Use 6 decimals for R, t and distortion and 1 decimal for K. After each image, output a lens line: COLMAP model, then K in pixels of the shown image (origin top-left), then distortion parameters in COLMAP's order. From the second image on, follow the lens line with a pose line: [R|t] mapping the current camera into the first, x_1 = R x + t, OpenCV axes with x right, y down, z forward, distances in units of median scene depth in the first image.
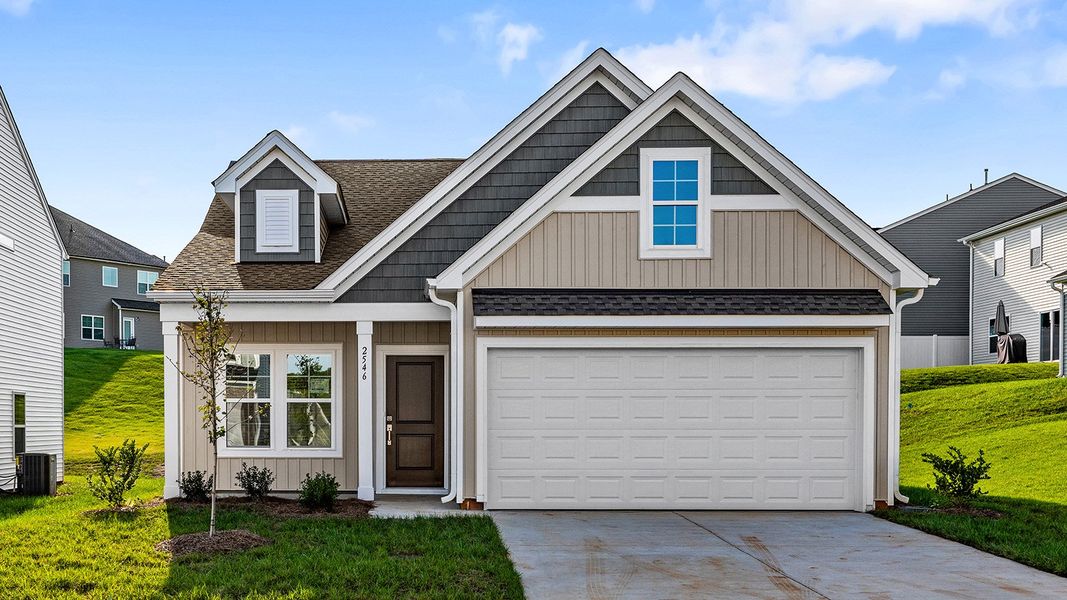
lens RADIAL K [[1367.8, 0, 533.5], [0, 1367.8, 300.0], [0, 0, 1]] dist [0.014799, 0.023326]
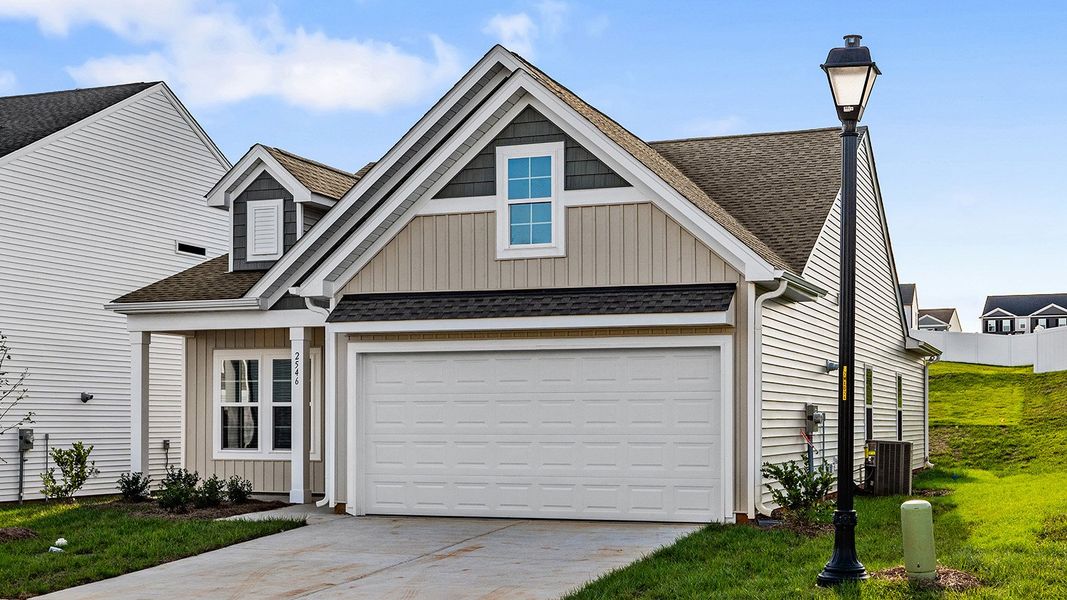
lens RADIAL K [[1482.7, 0, 441.7], [0, 1482.7, 214.4], [0, 0, 1]] dist [0.001463, 0.002773]
pose [[0.939117, -0.047406, -0.340311, 0.403411], [0.030316, 0.998006, -0.055364, -0.004716], [0.342257, 0.041676, 0.938682, -0.012430]]
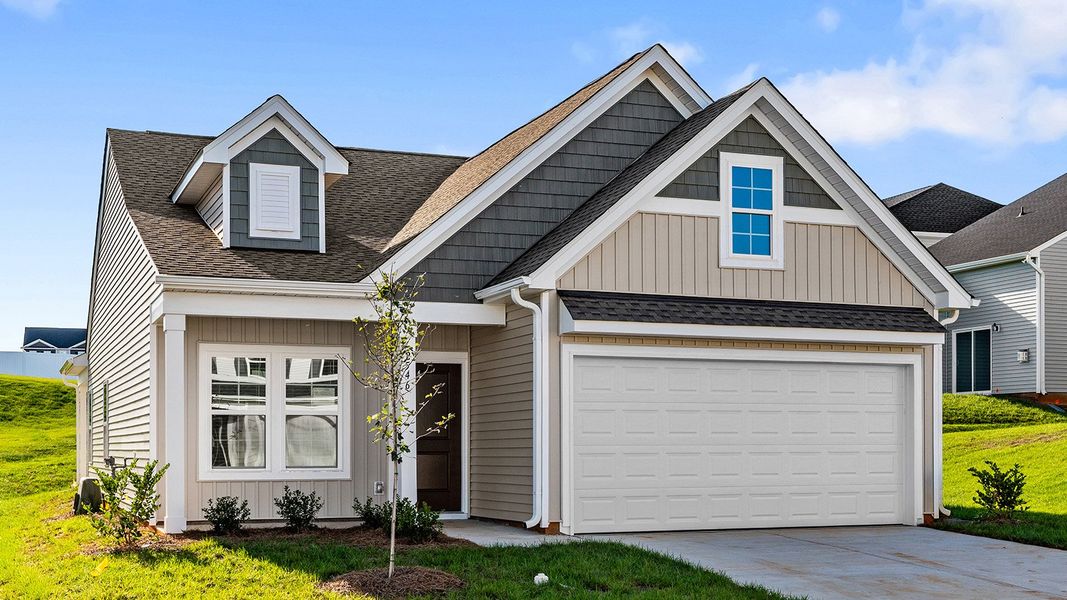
lens RADIAL K [[1367.8, 0, 533.5], [0, 1367.8, 300.0], [0, 0, 1]] dist [0.014799, 0.023326]
pose [[0.912260, 0.041376, 0.407517, -0.430462], [-0.034498, 0.999111, -0.024213, 0.020775], [-0.408157, 0.008030, 0.912876, 0.177731]]
